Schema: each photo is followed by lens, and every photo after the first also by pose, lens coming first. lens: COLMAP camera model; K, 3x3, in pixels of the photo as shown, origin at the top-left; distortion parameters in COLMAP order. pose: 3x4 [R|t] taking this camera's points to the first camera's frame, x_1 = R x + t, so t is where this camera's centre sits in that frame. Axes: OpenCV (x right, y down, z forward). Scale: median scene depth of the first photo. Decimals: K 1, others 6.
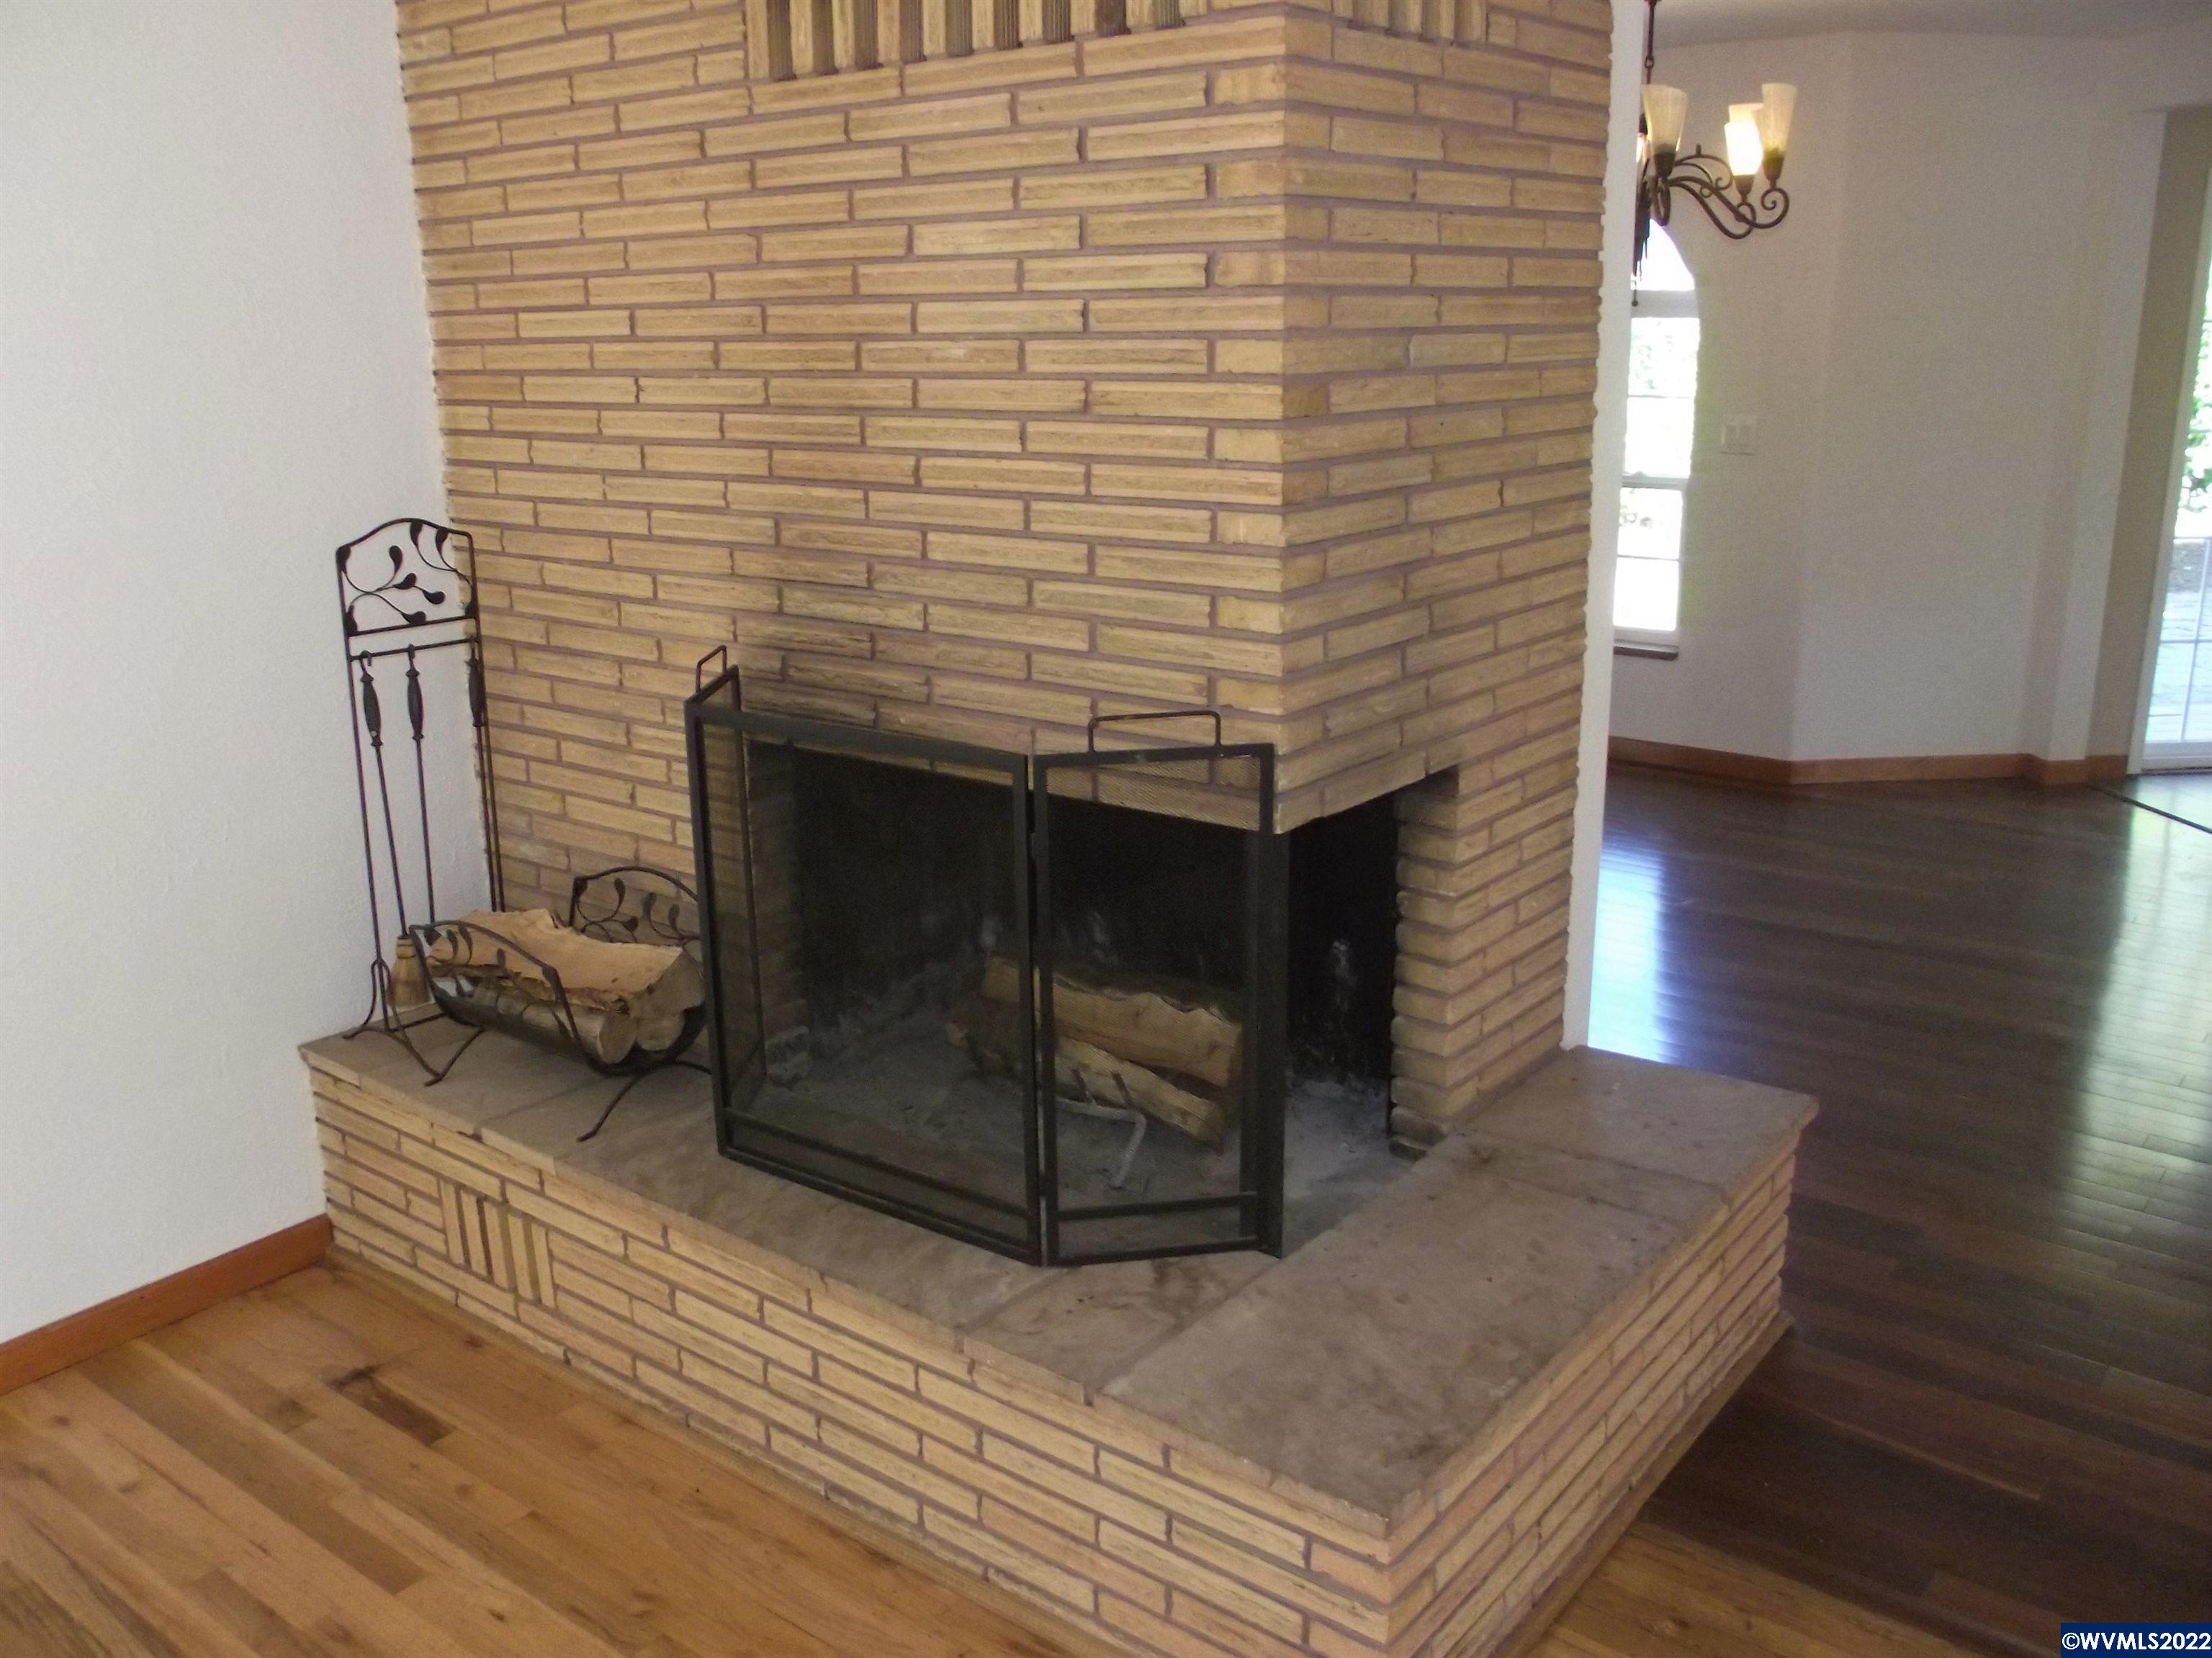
lens RADIAL K [[1854.8, 0, 1103.2], [0, 1854.8, 827.0], [0, 0, 1]] dist [-0.042700, -0.002501]
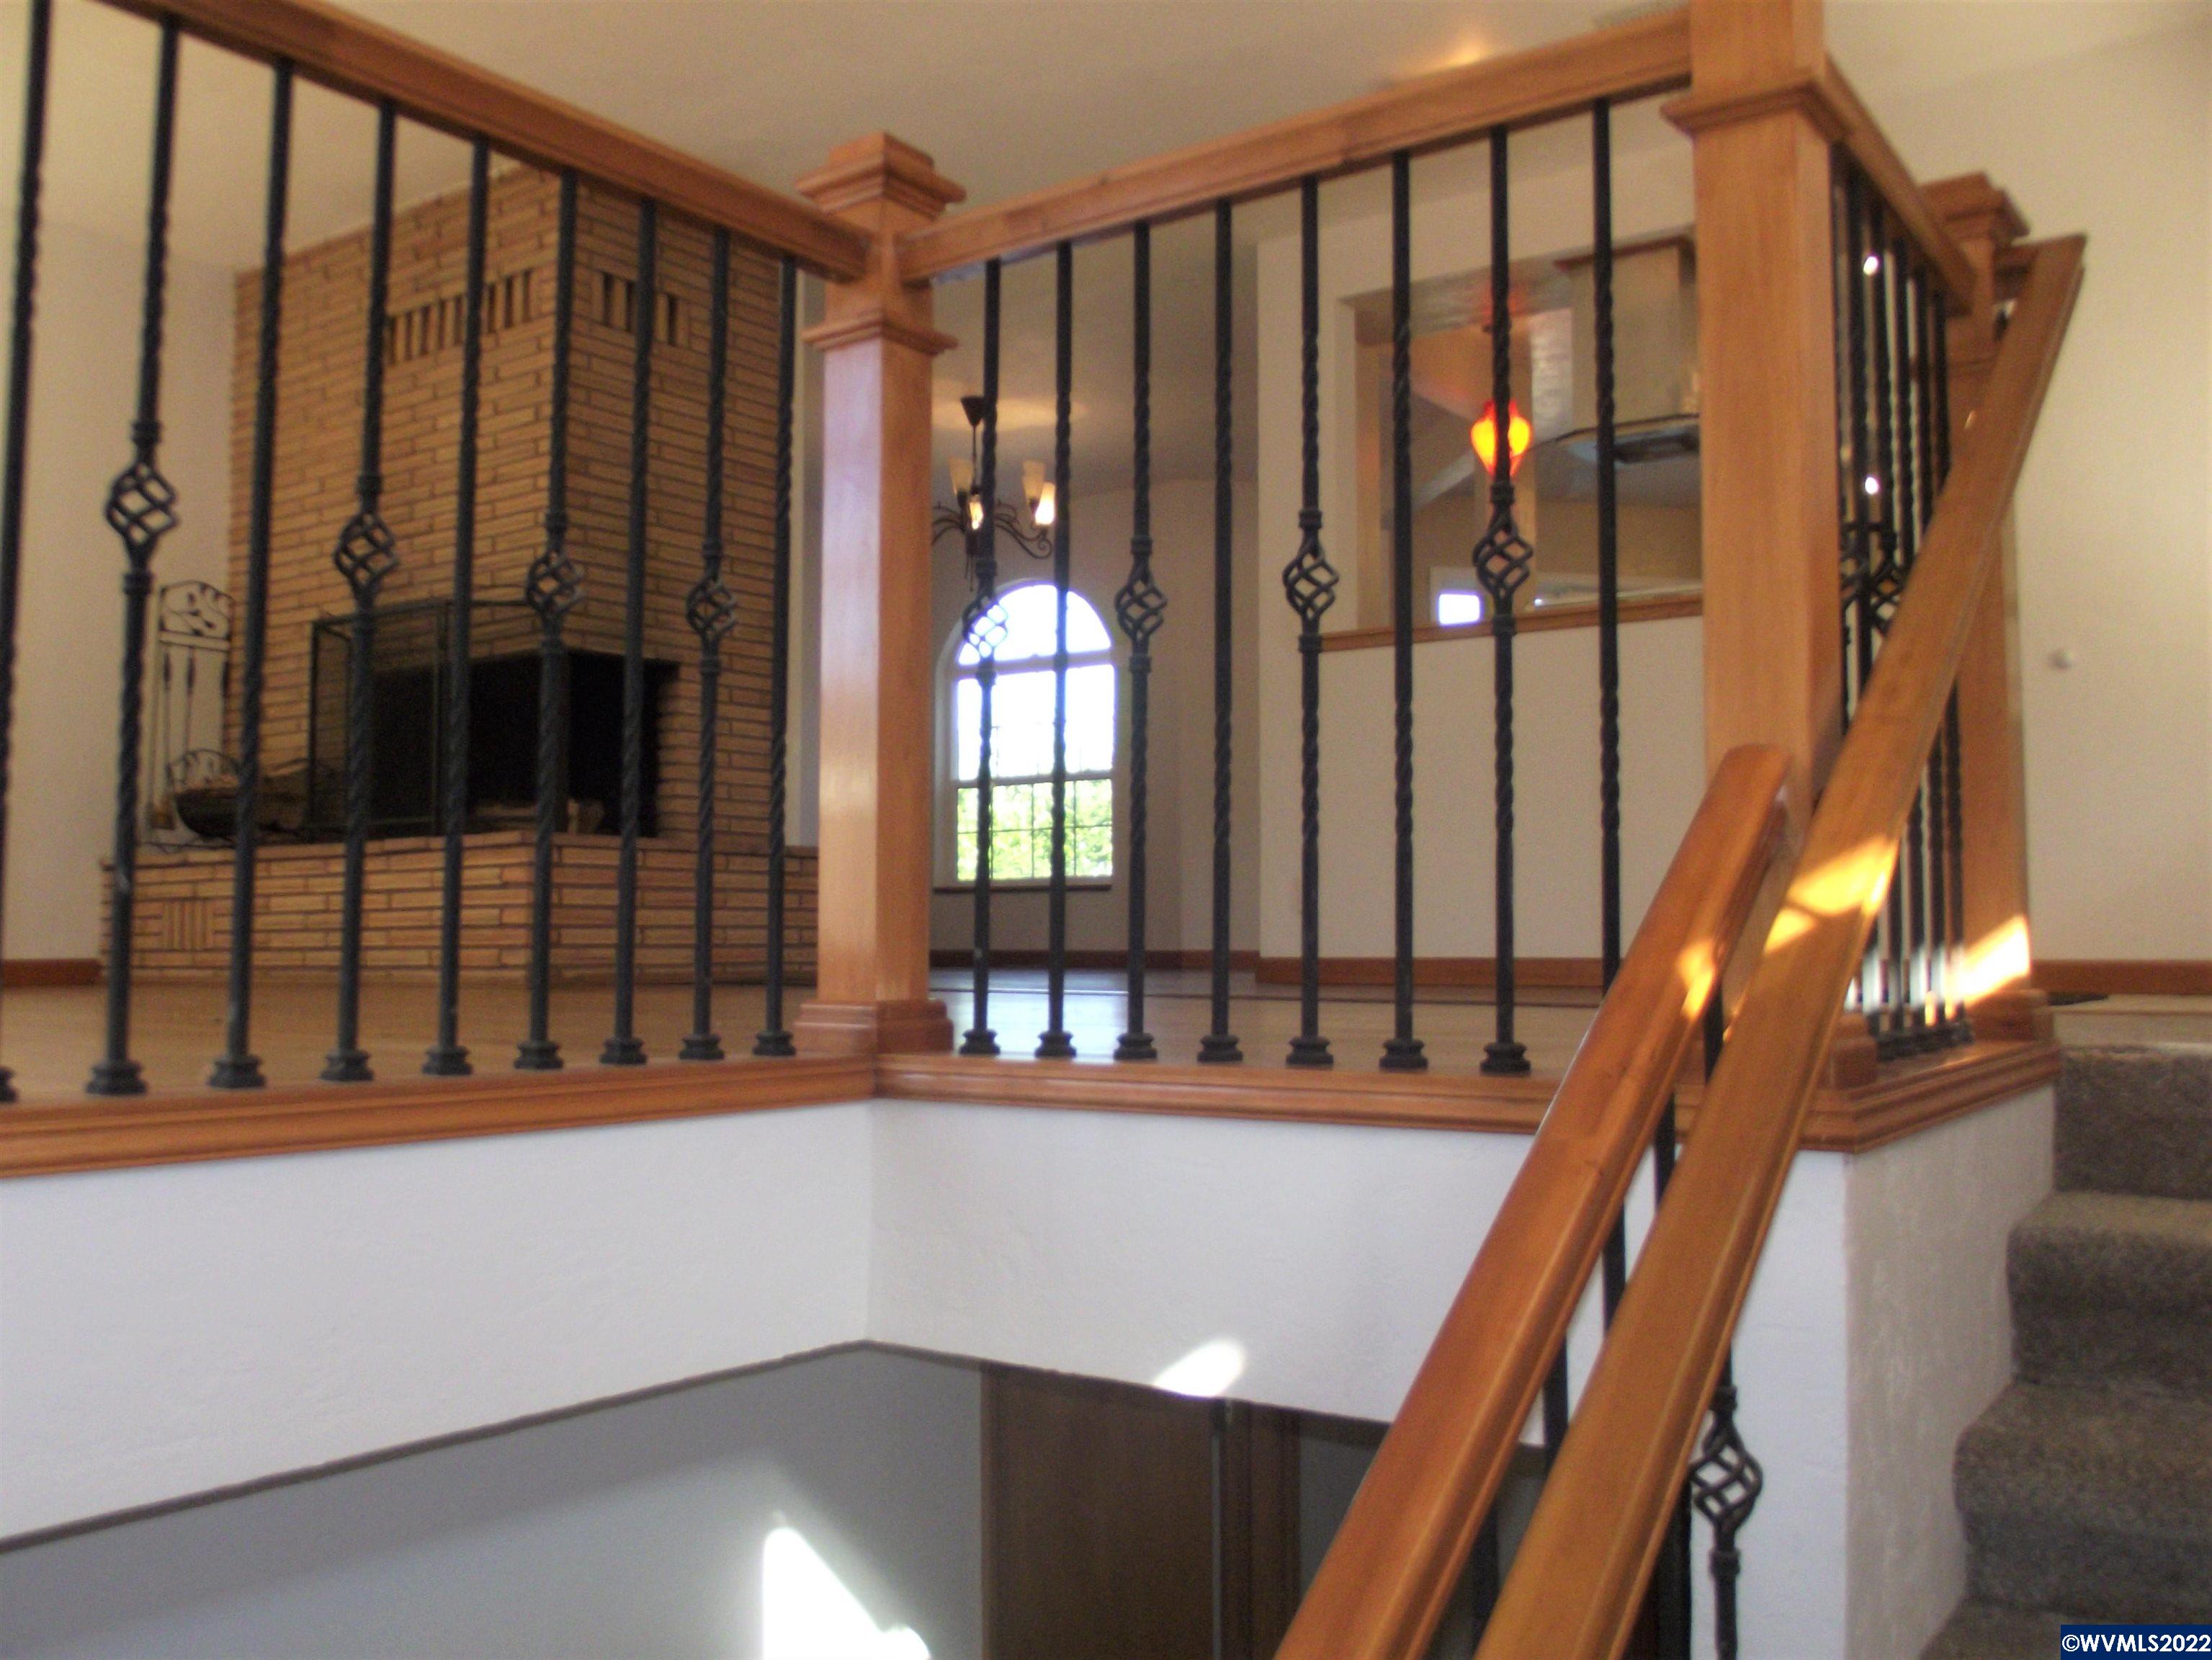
lens RADIAL K [[1855.3, 0, 1108.0], [0, 1855.3, 829.3], [0, 0, 1]] dist [-0.042700, -0.002501]
pose [[0.999168, 0.015315, 0.037806, 0.521248], [-0.002981, 0.951778, -0.306772, 0.682582], [-0.040681, 0.306404, 0.951032, -0.821358]]
